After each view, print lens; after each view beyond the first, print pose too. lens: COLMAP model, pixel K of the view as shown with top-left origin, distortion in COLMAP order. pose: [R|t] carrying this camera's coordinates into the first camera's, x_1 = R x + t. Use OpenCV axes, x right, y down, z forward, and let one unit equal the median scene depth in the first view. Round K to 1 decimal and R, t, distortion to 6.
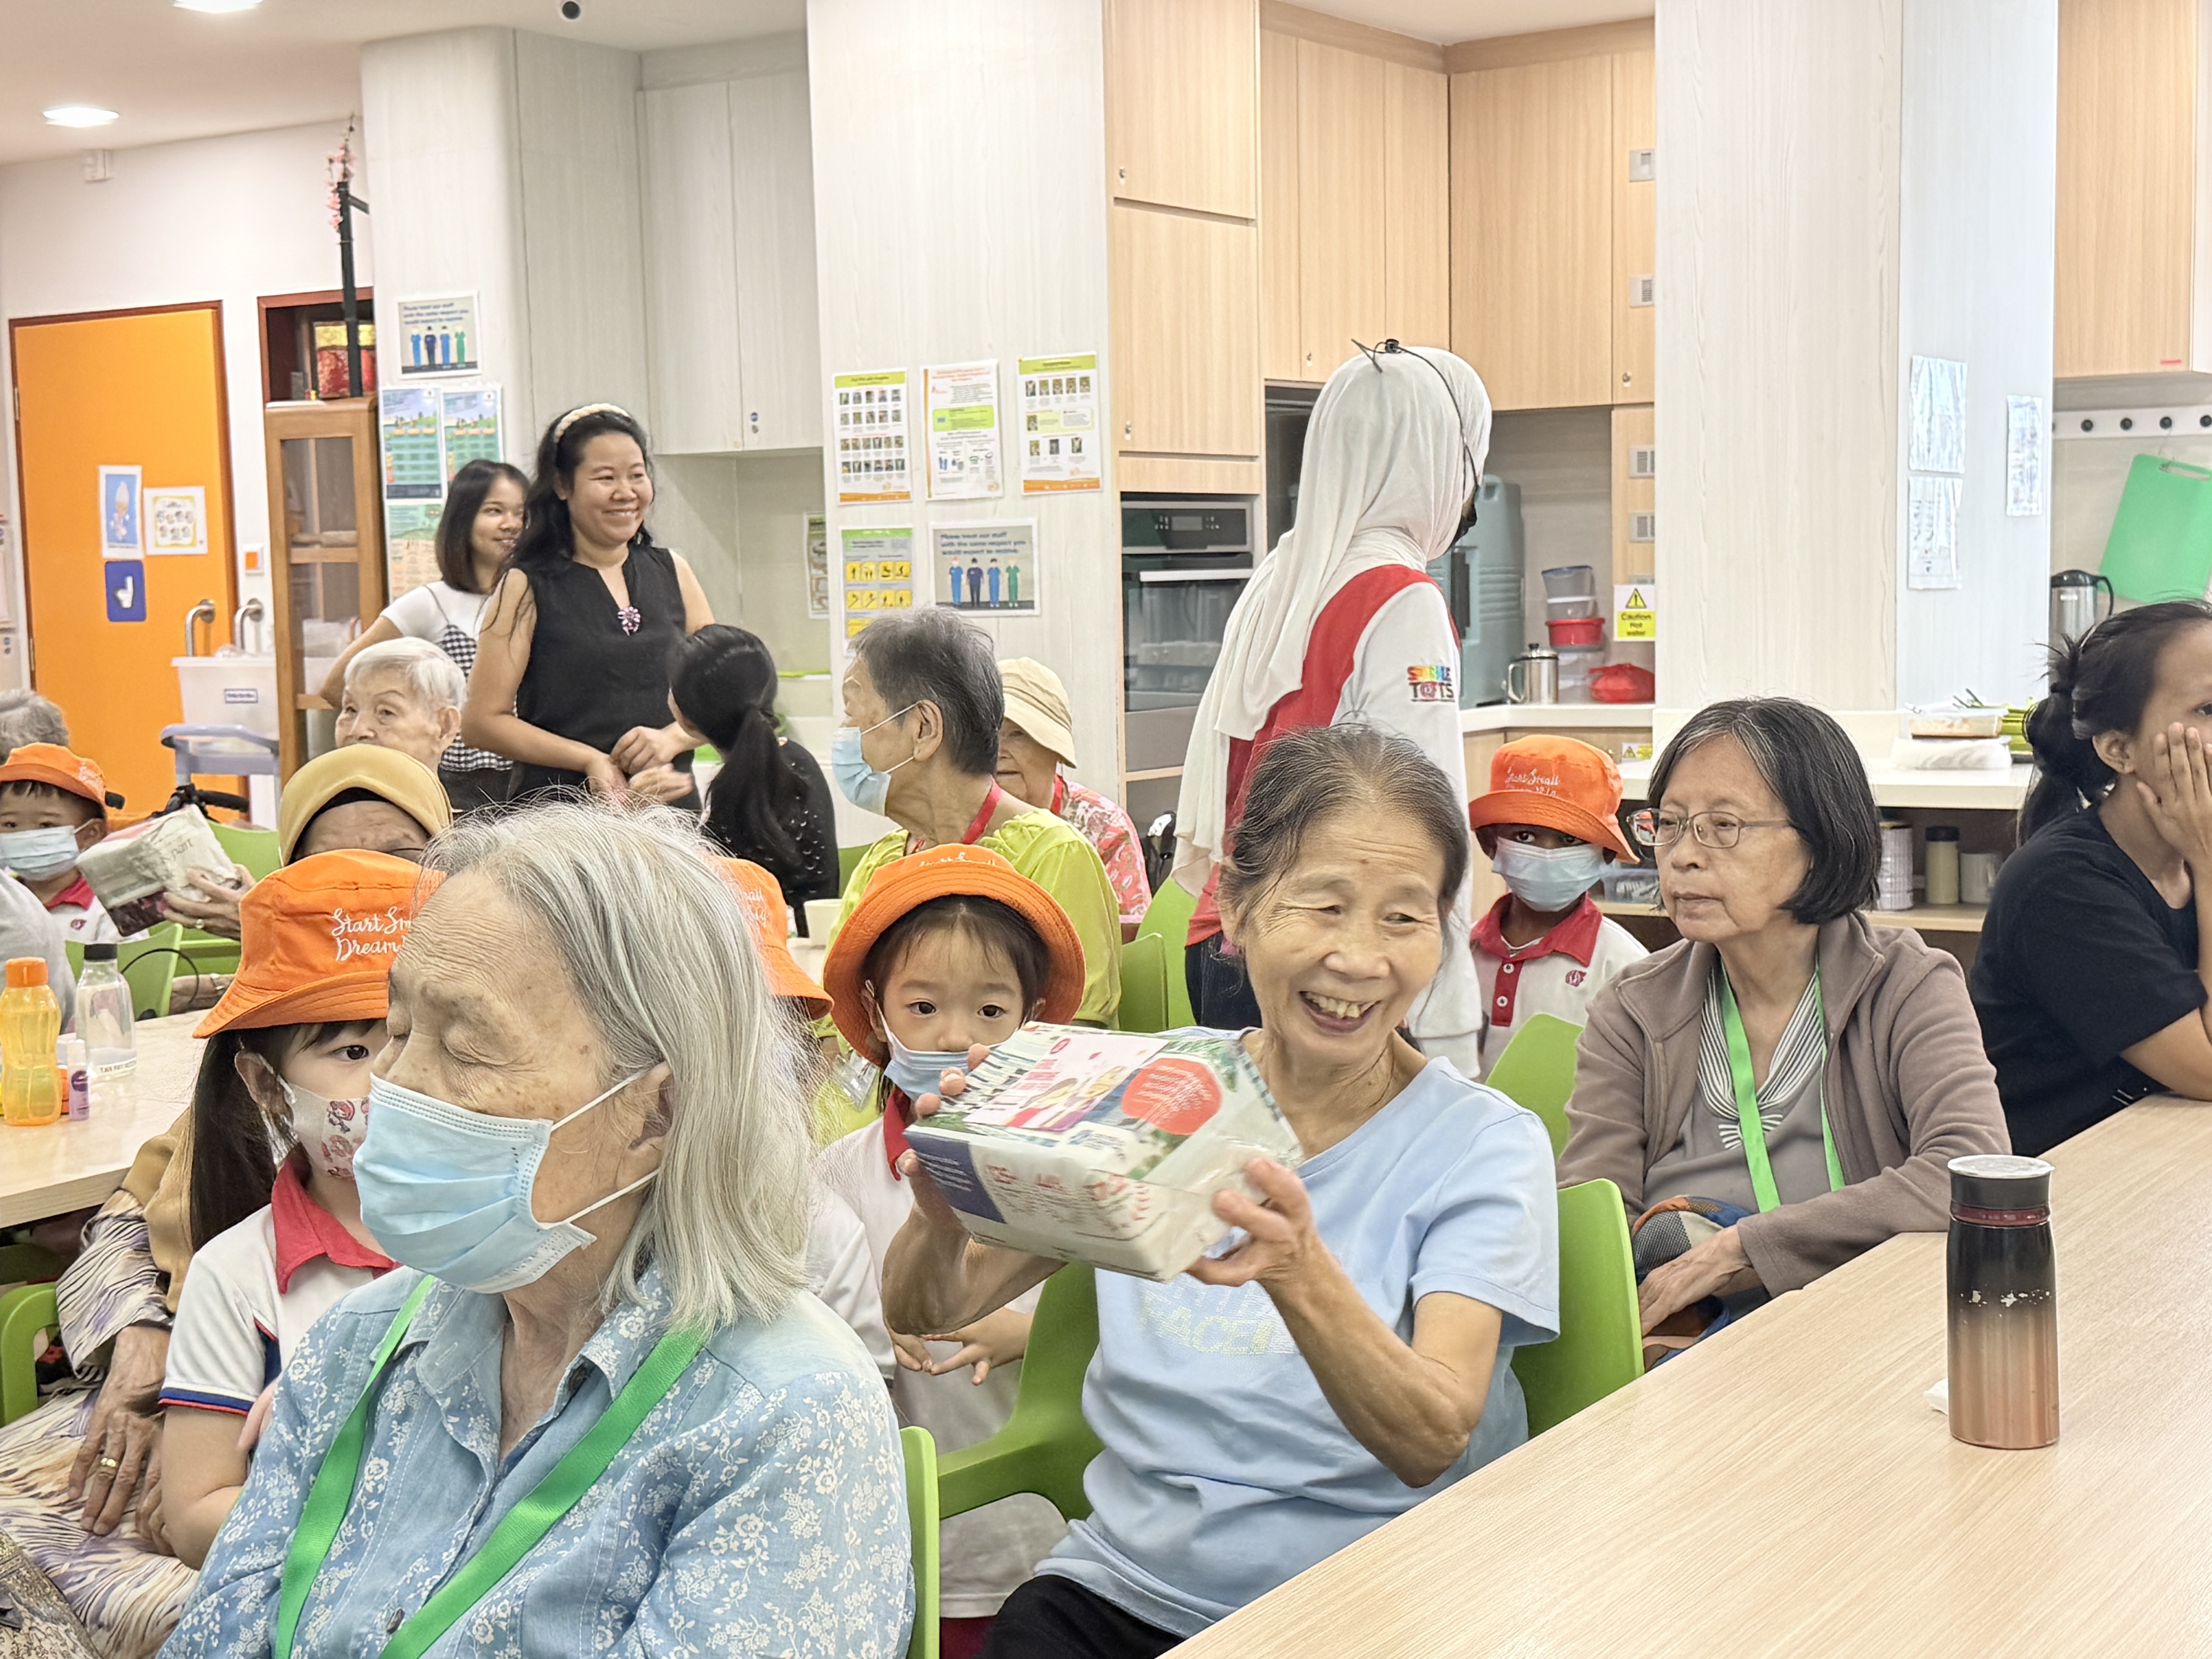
lens RADIAL K [[3073.4, 0, 1106.0], [0, 3073.4, 827.9], [0, 0, 1]] dist [0.189082, 0.000000]
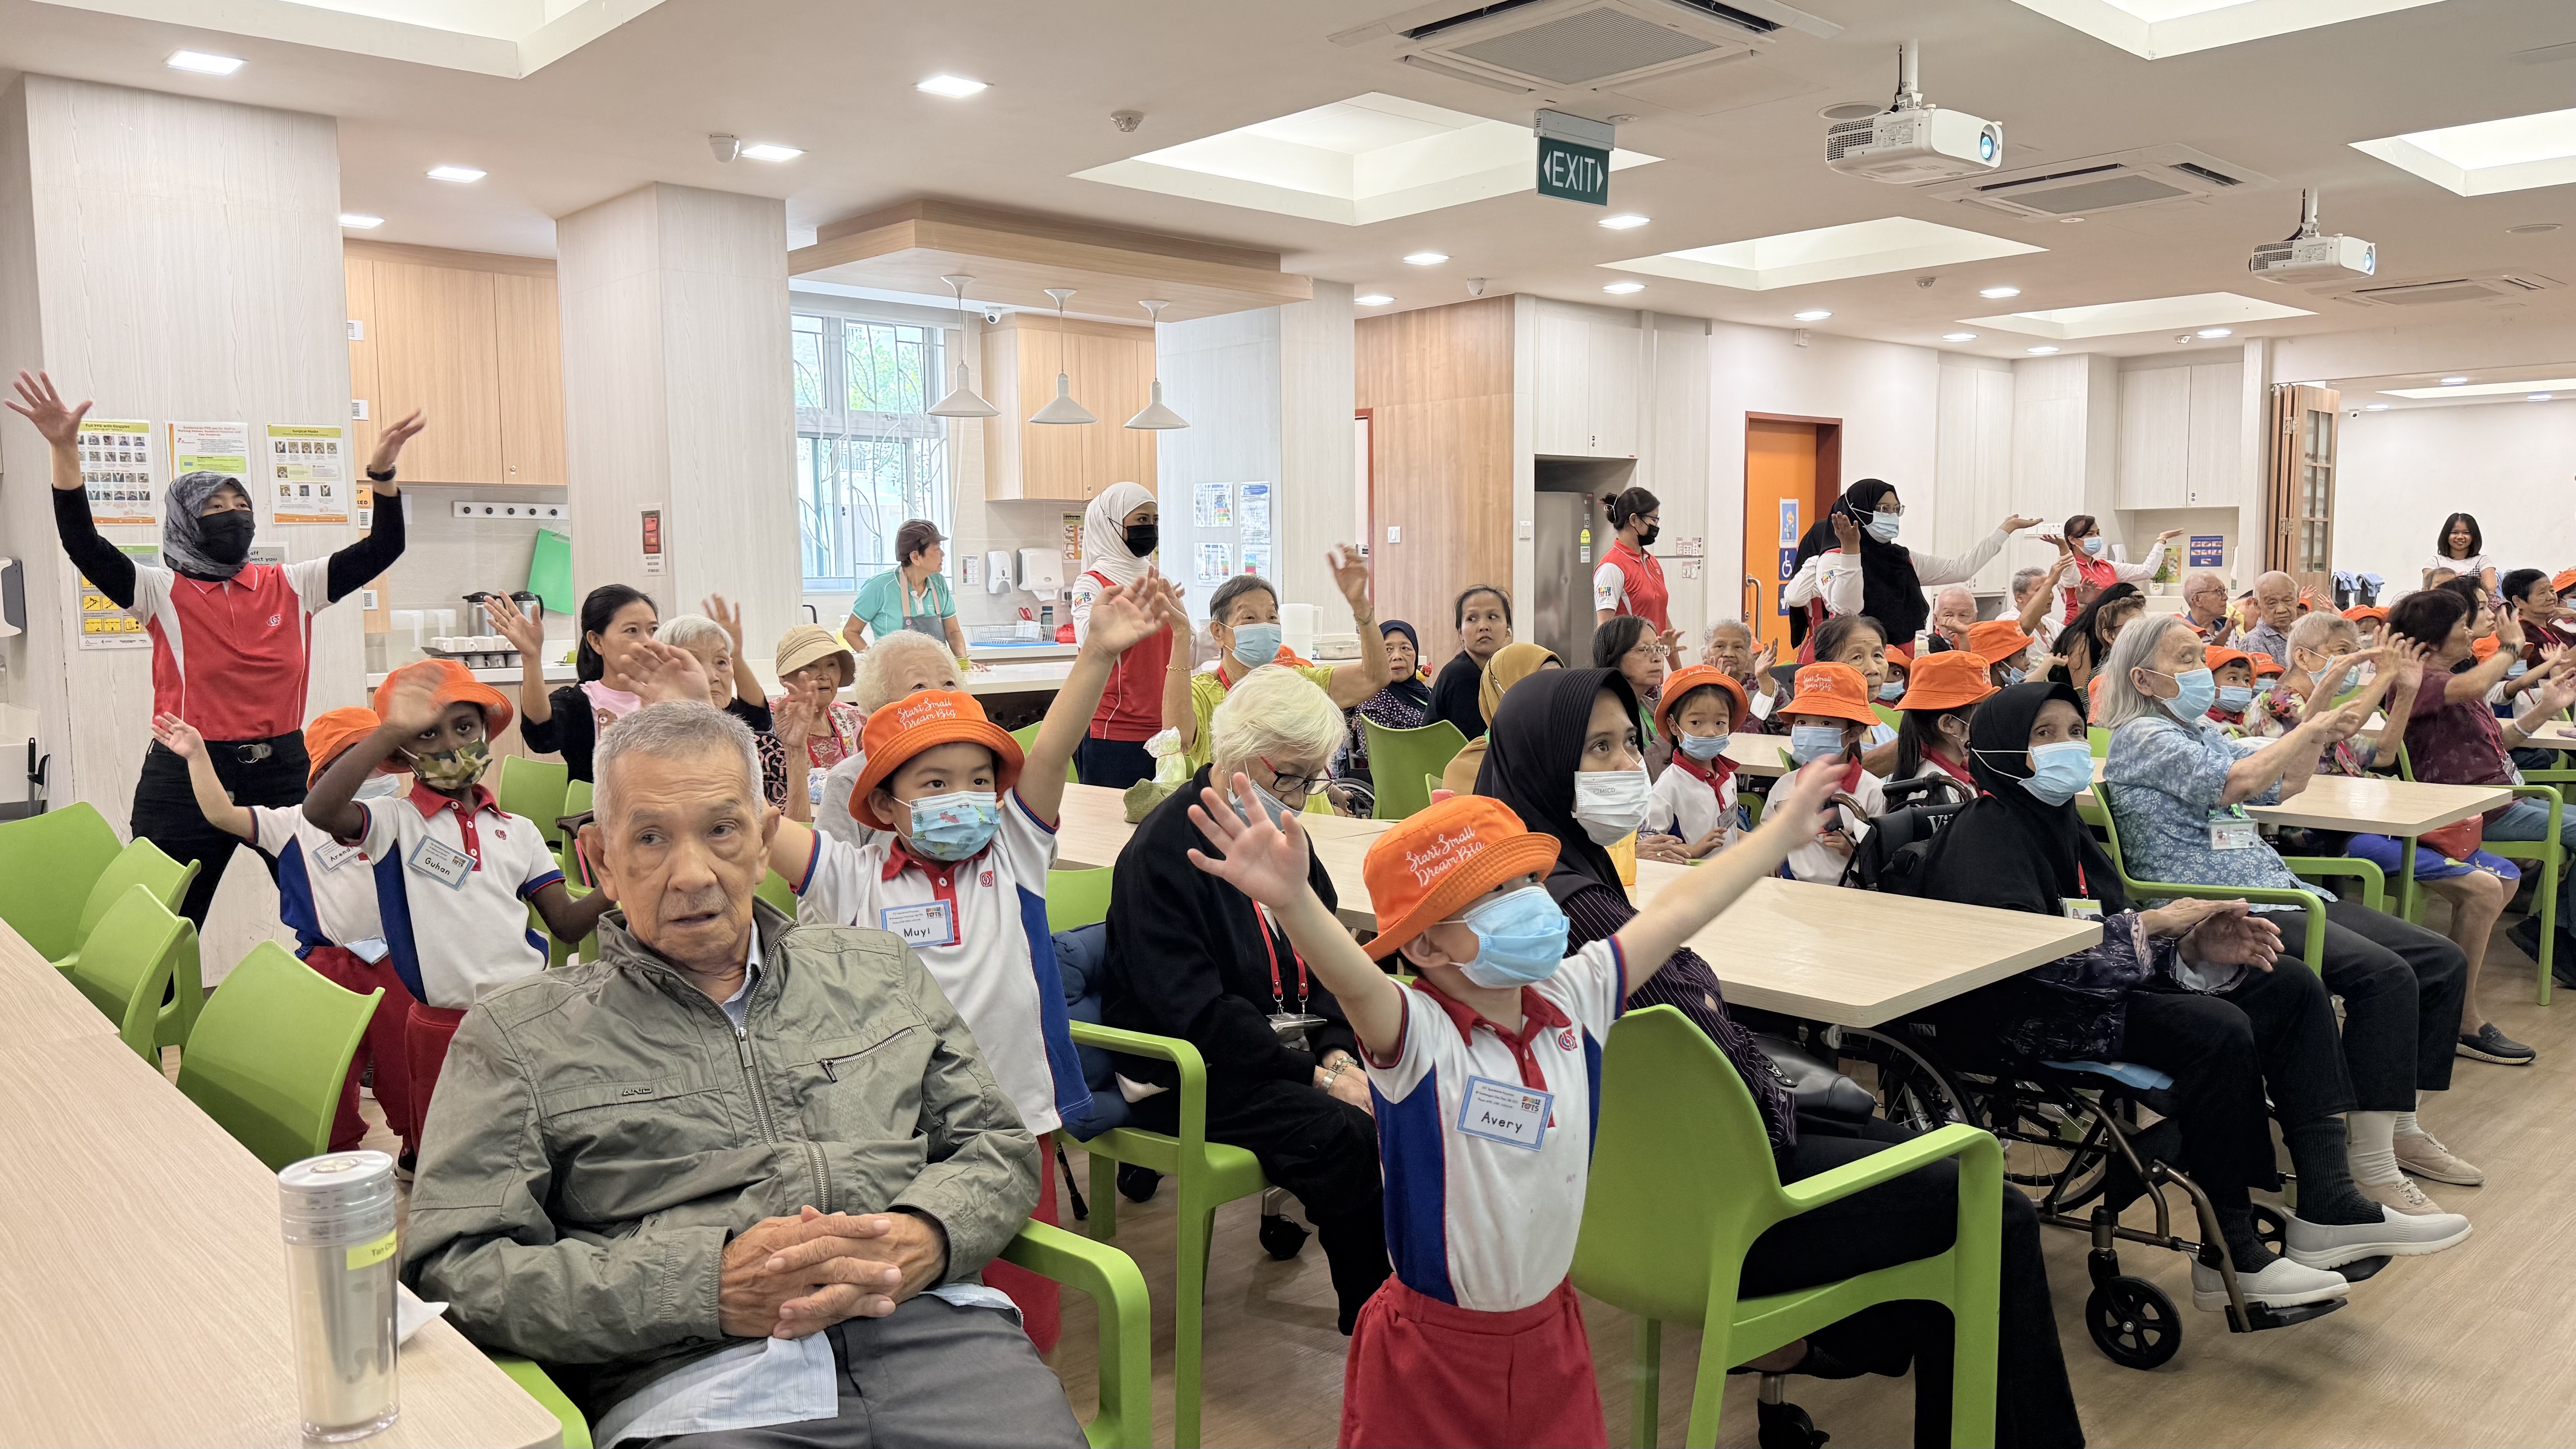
lens RADIAL K [[1892.0, 0, 1208.3], [0, 1892.0, 757.3], [0, 0, 1]] dist [0.039553, -0.074040]
pose [[0.248376, -0.077315, 0.965573, -0.744694], [0.083724, 0.994793, 0.058119, -0.020254], [-0.965039, 0.066407, 0.253556, 0.398349]]
